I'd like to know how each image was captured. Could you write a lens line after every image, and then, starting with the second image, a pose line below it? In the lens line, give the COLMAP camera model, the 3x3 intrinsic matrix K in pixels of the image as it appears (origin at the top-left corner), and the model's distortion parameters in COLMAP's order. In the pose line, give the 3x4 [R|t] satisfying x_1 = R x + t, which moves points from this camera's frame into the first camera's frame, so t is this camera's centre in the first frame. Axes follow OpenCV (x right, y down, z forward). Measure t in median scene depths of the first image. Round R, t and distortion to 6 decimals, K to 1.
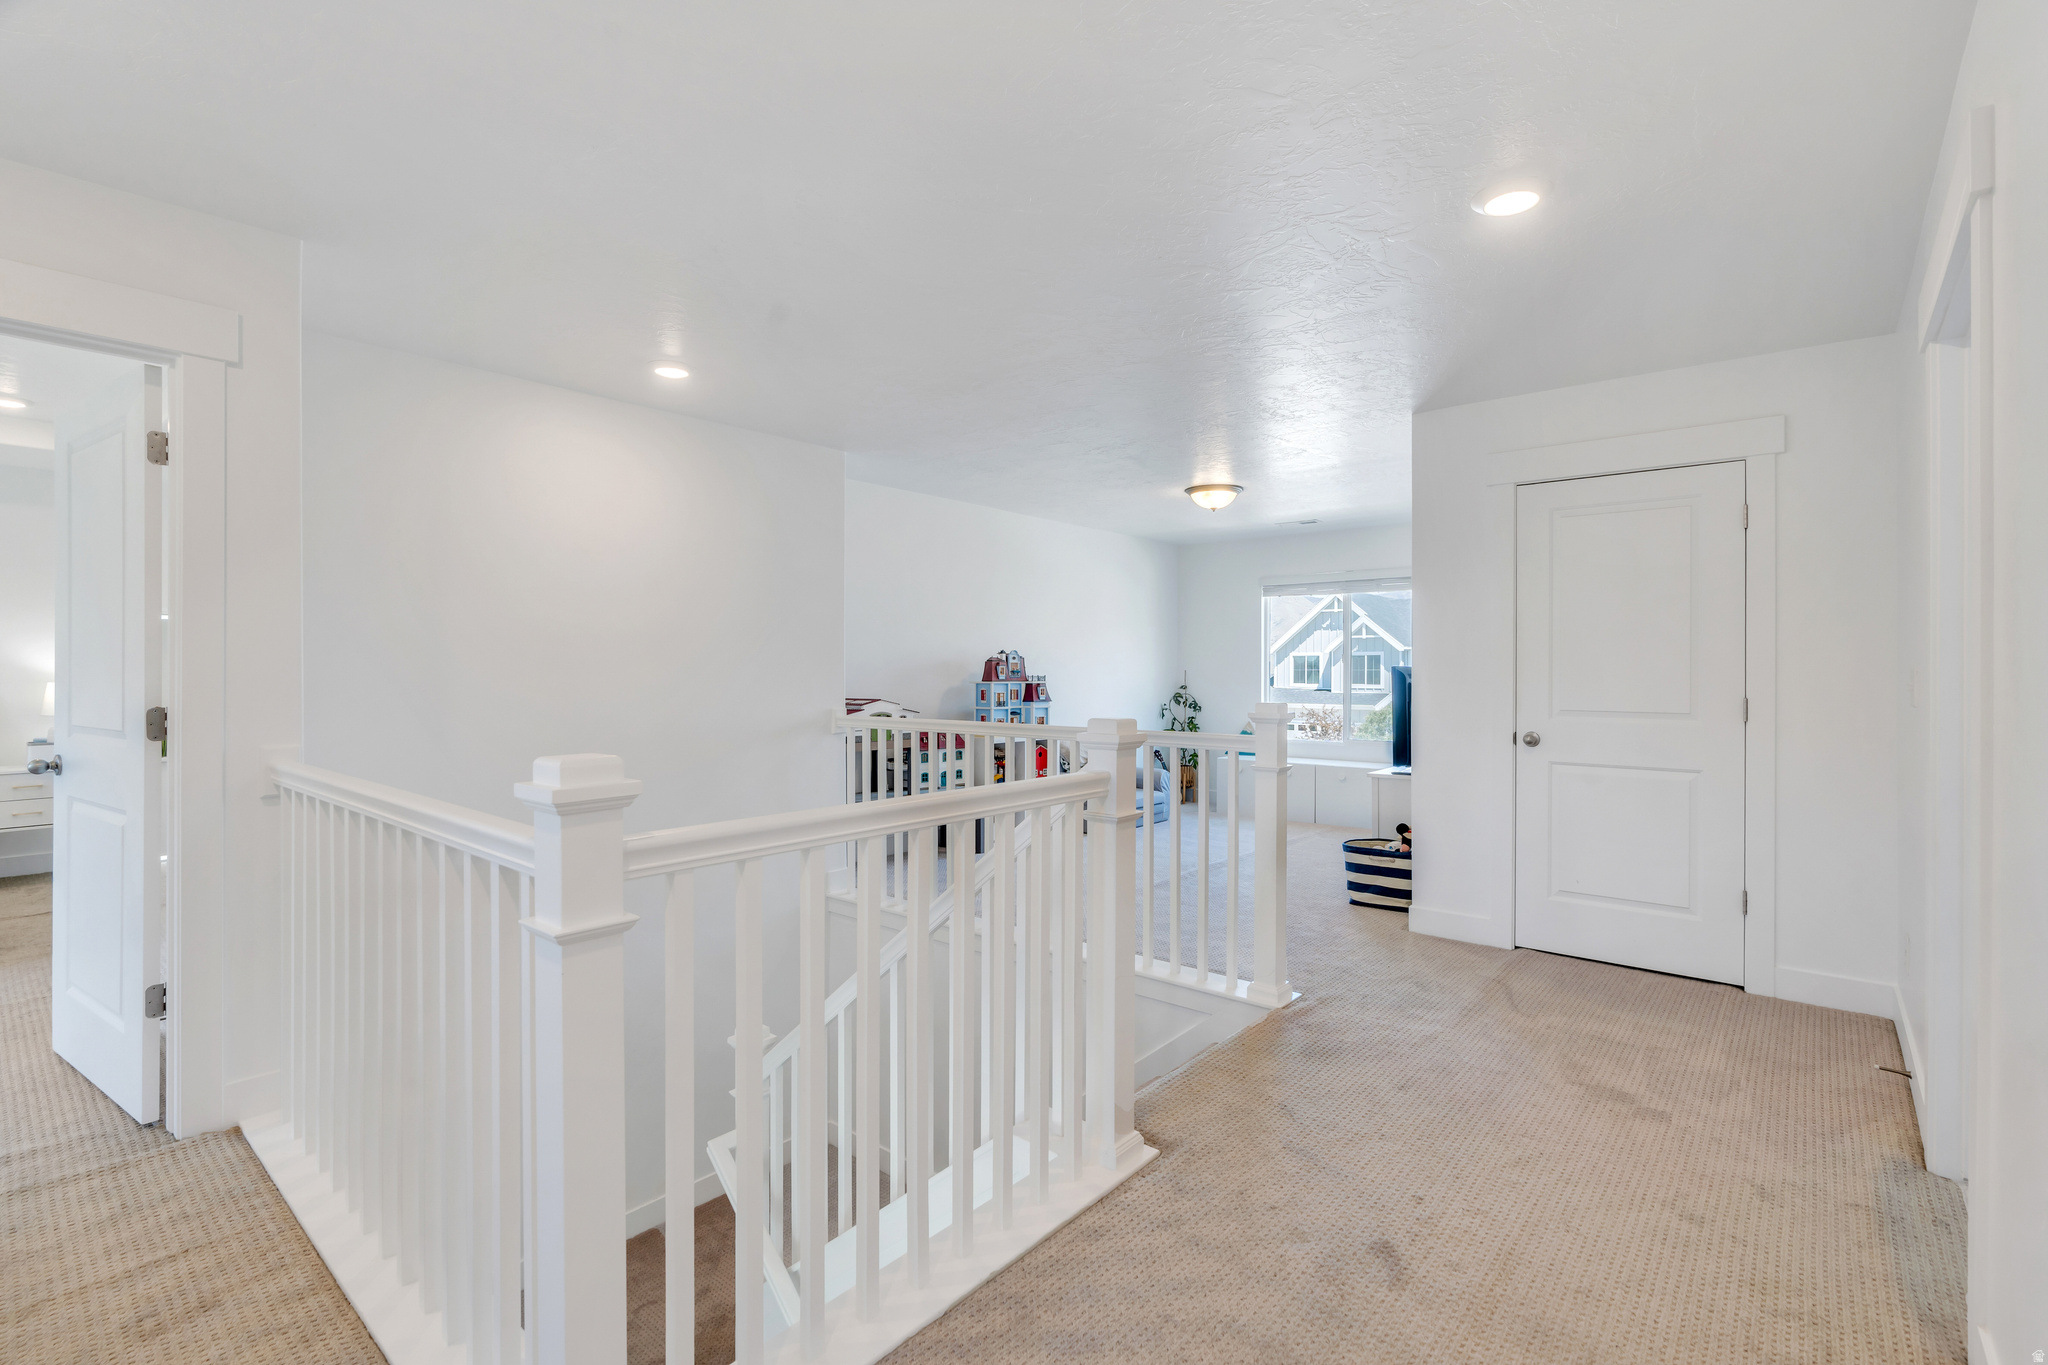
lens RADIAL K [[923.7, 0, 1028.8], [0, 923.7, 668.7], [0, 0, 1]] dist [-0.008684, 0.001315]
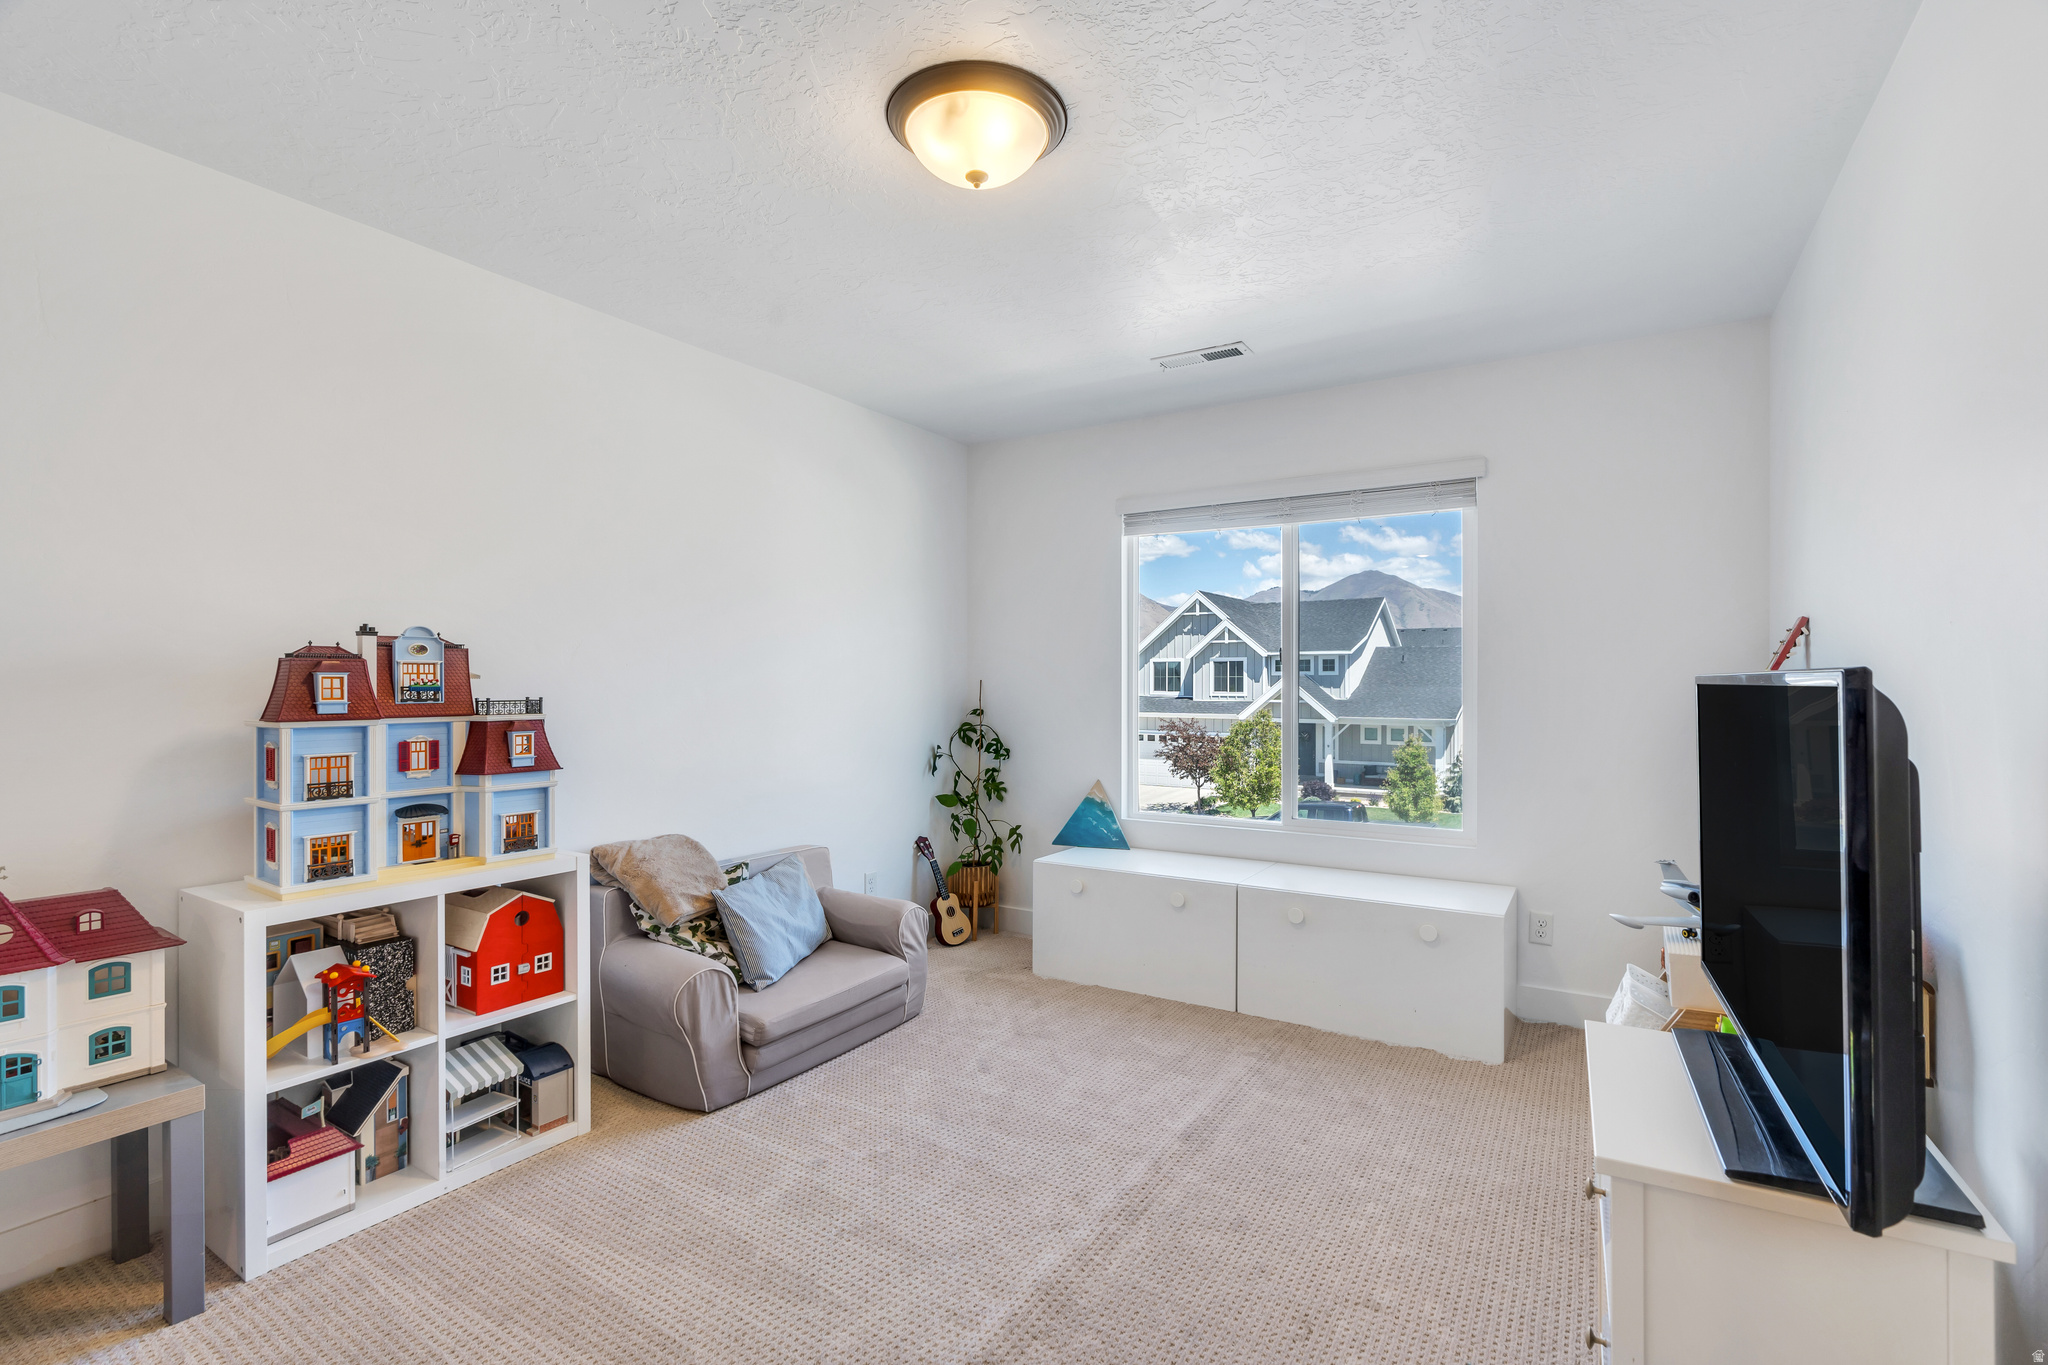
lens RADIAL K [[923.7, 0, 1022.1], [0, 923.7, 680.9], [0, 0, 1]] dist [-0.008684, 0.001315]
pose [[0.990017, -0.003573, 0.140901, 0.119054], [0.002831, 0.999981, 0.005462, -0.000813], [-0.140917, -0.005009, 0.990009, 0.475872]]
